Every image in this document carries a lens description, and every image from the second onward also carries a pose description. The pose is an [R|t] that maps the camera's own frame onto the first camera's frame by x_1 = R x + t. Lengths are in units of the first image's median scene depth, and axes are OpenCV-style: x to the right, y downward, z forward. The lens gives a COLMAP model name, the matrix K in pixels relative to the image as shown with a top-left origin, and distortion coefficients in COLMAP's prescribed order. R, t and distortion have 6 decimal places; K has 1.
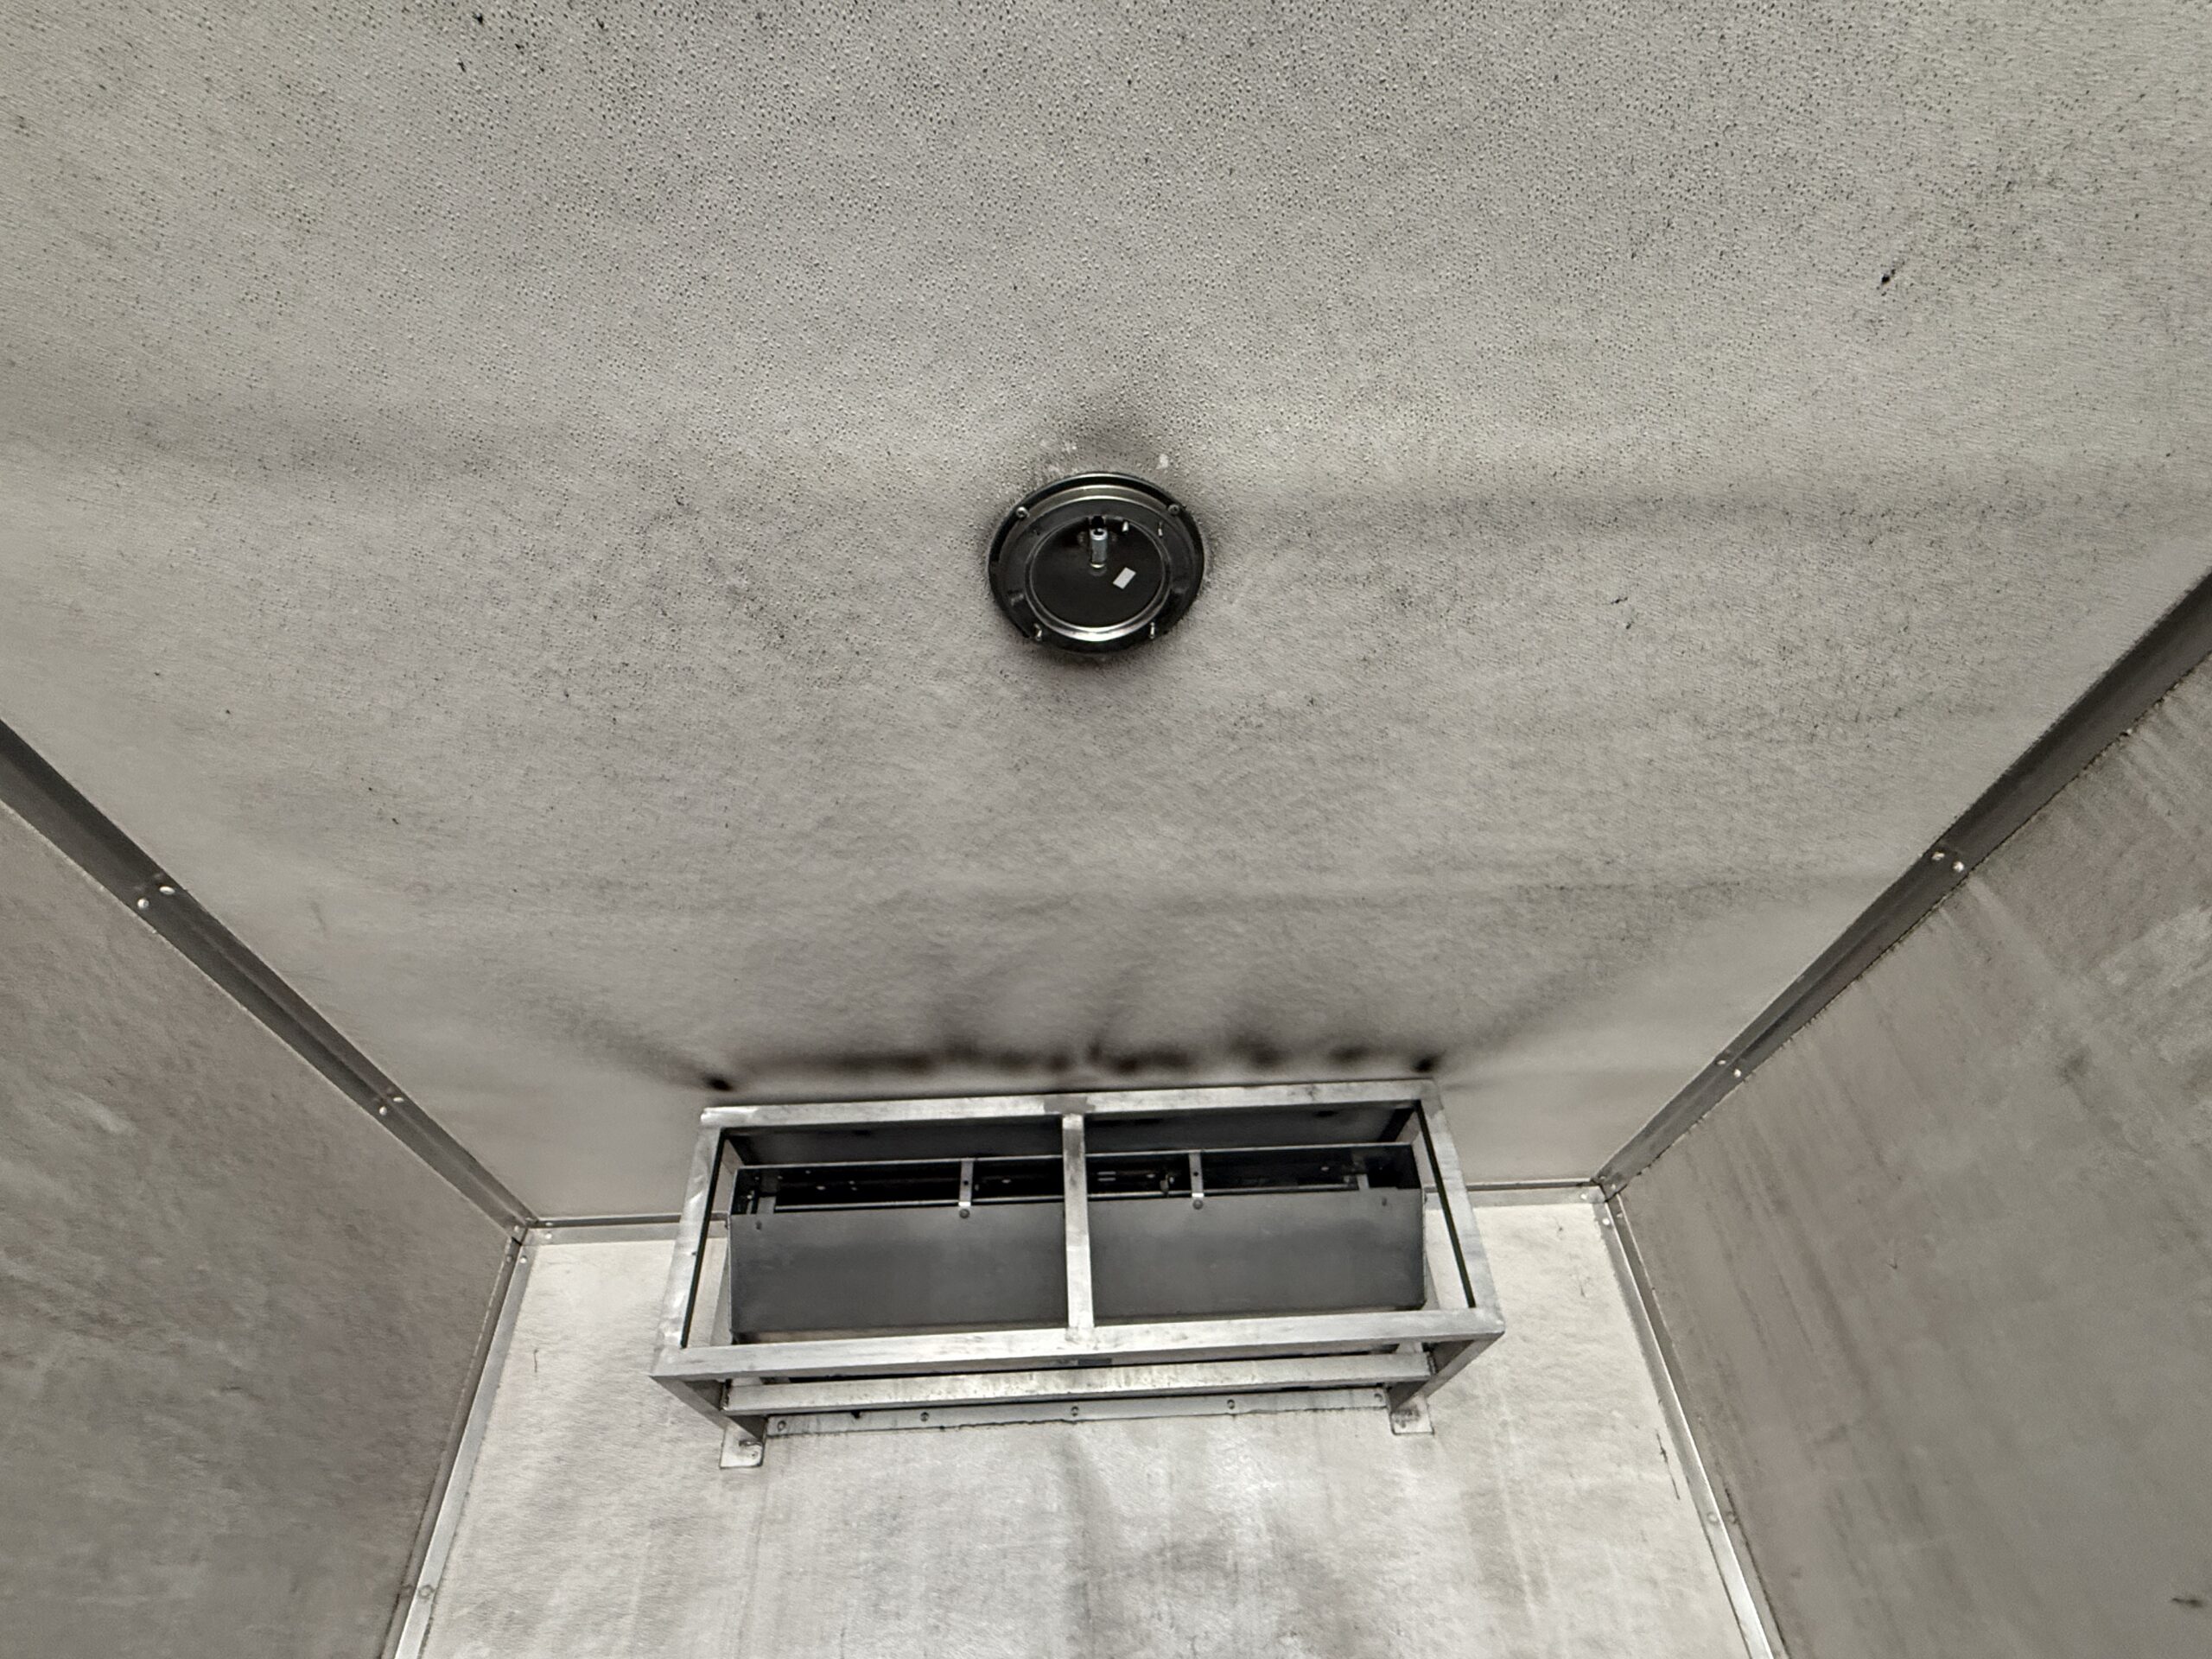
lens RADIAL K [[1036.3, 0, 1095.7], [0, 1036.3, 826.1], [0, 0, 1]] dist [0.002398, -0.000474]
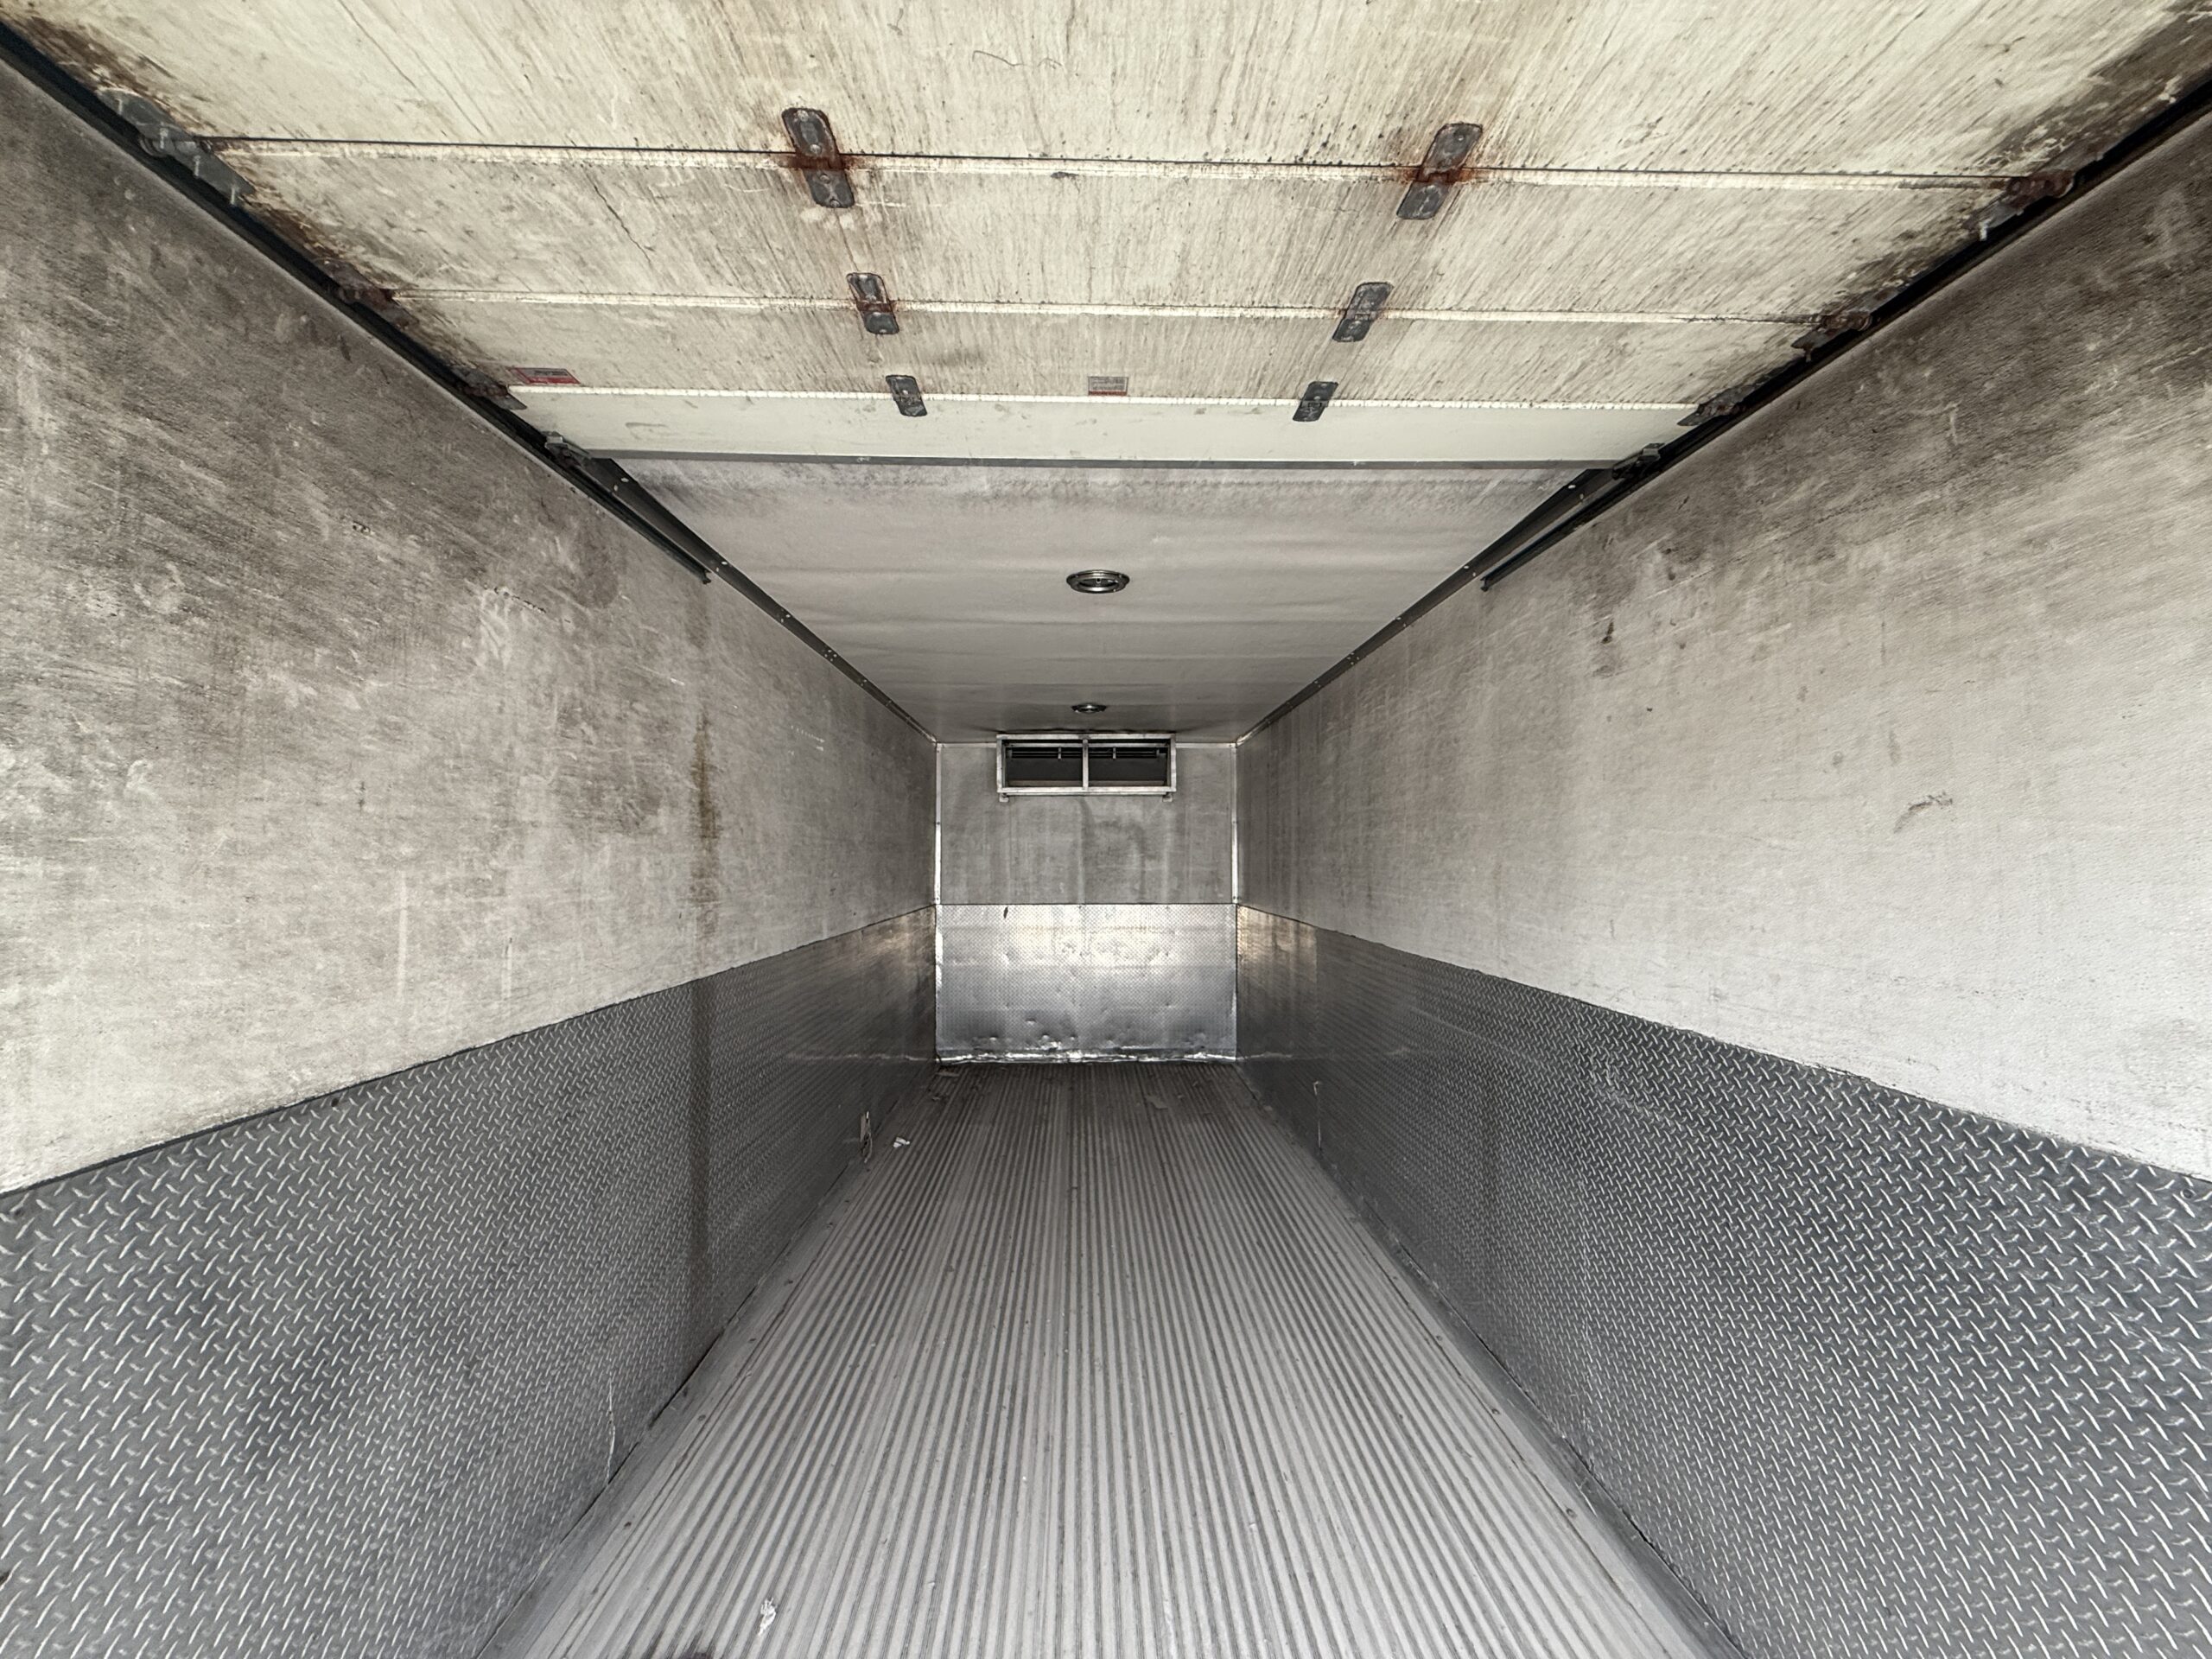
lens RADIAL K [[872.7, 0, 1091.6], [0, 872.7, 828.7], [0, 0, 1]] dist [0.002079, -0.000127]
pose [[0.999121, 0.040184, -0.011915, 0.058145], [-0.024318, 0.787313, 0.616073, -1.527275], [0.034137, -0.615242, 0.787599, -1.887750]]
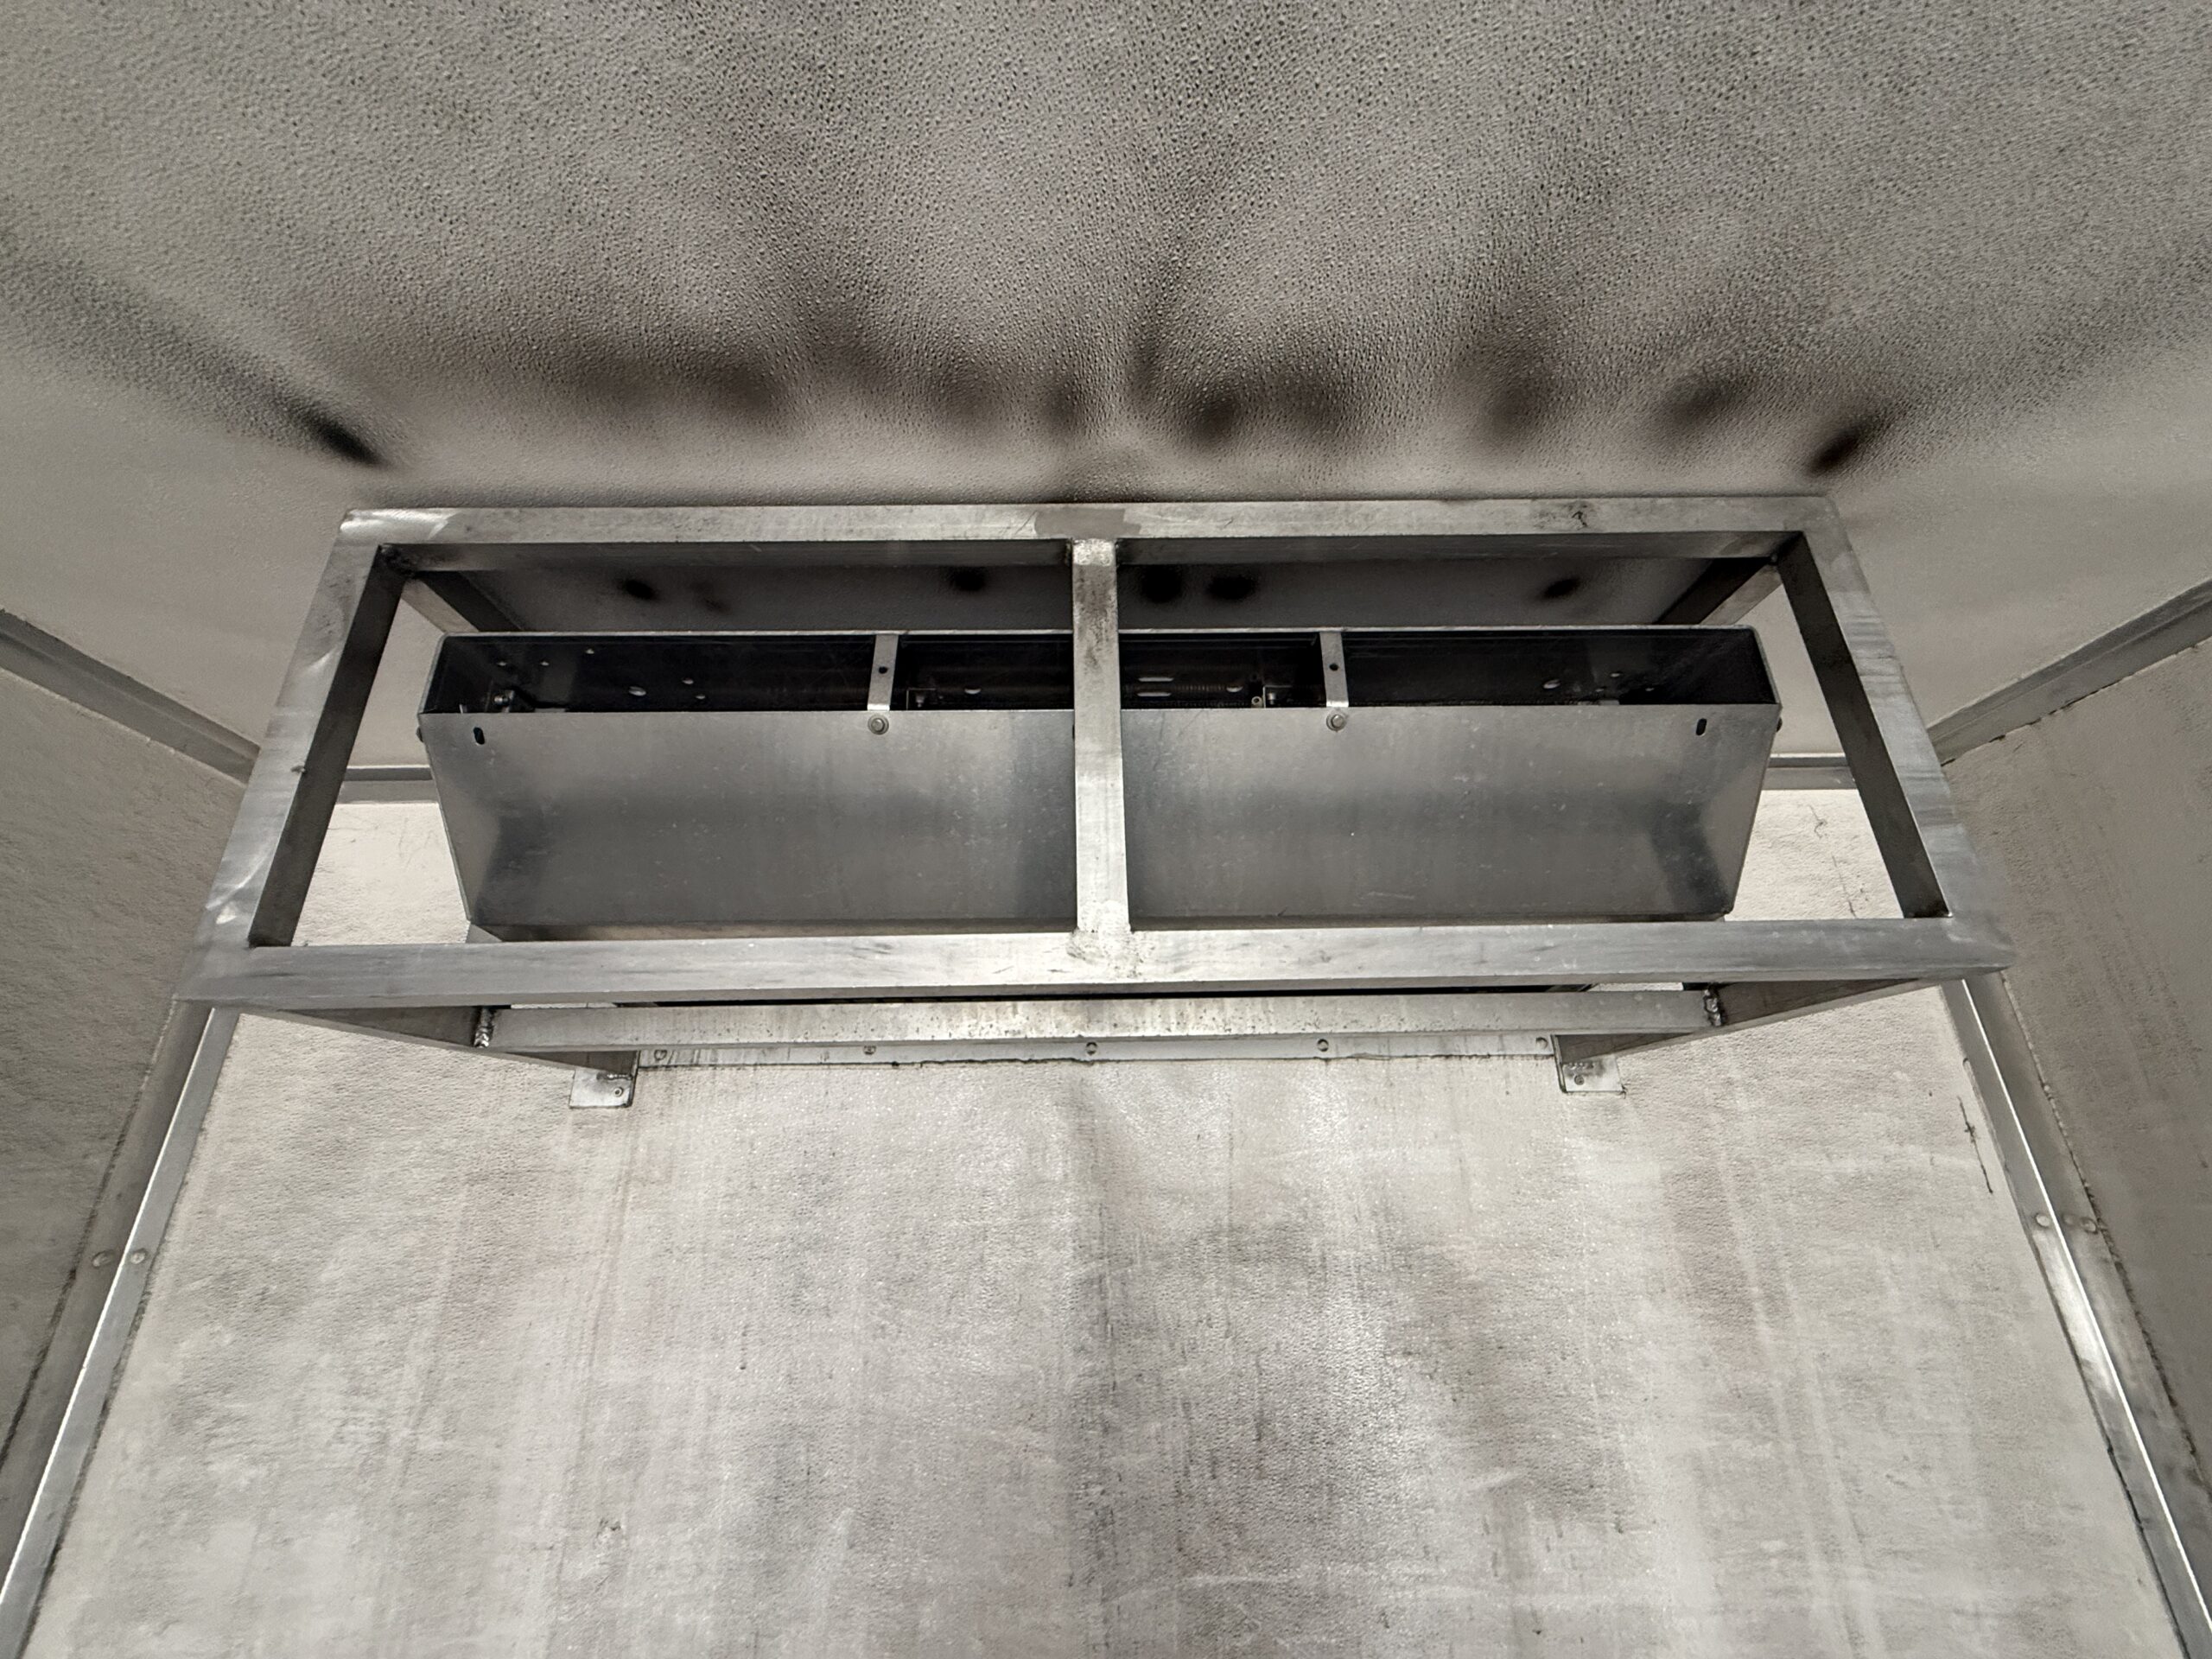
lens RADIAL K [[872.7, 0, 1091.6], [0, 872.7, 828.7], [0, 0, 1]] dist [0.002079, -0.000127]
pose [[0.999305, 0.024543, -0.028054, -0.007965], [-0.014365, 0.948075, 0.317722, 0.265803], [0.034395, -0.317099, 0.947769, 0.542269]]
